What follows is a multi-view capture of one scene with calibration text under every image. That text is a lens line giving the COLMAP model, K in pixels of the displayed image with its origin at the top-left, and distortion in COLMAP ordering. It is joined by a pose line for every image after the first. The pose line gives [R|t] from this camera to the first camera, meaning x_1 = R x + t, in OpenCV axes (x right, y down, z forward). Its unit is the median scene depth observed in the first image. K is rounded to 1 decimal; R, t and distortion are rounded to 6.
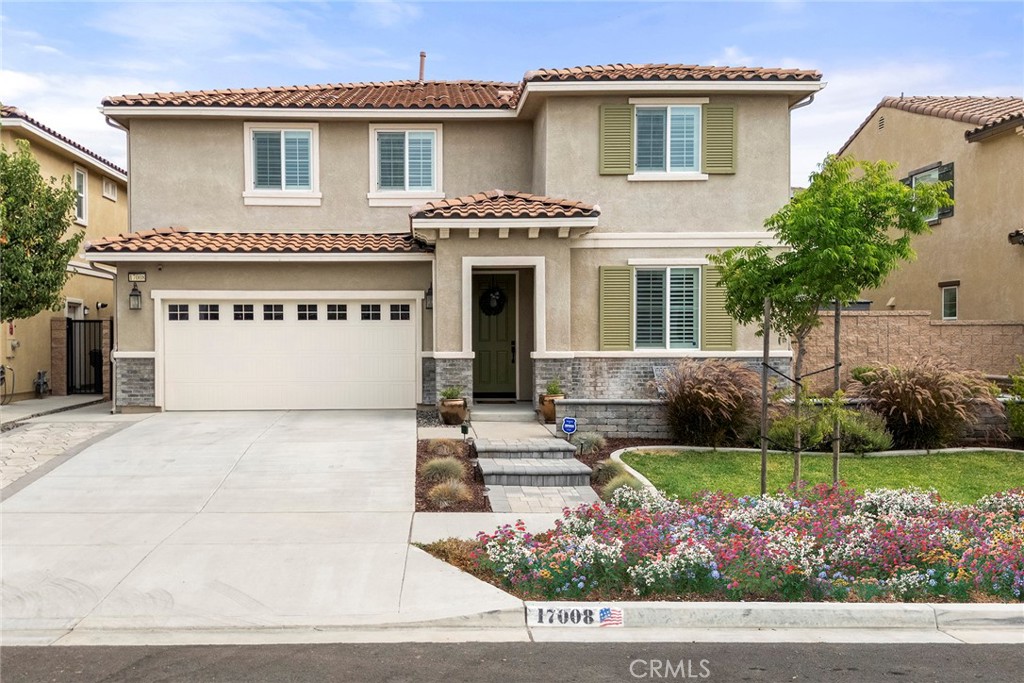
lens RADIAL K [[927.2, 0, 431.9], [0, 927.2, 344.1], [0, 0, 1]] dist [0.046841, -0.013704]
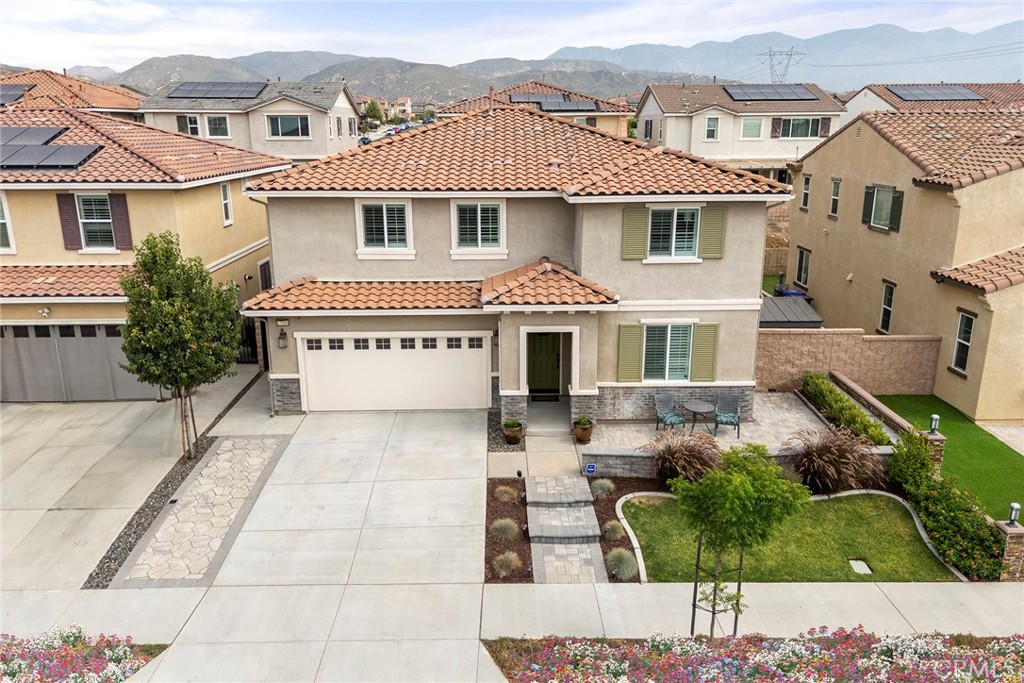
lens RADIAL K [[761.7, 0, 509.0], [0, 761.7, 337.7], [0, 0, 1]] dist [0.060509, 0.000427]
pose [[0.999992, -0.002791, 0.002954, 0.012953], [0.001976, 0.969058, 0.246827, -0.342405], [-0.003551, -0.246819, 0.969055, -0.099411]]
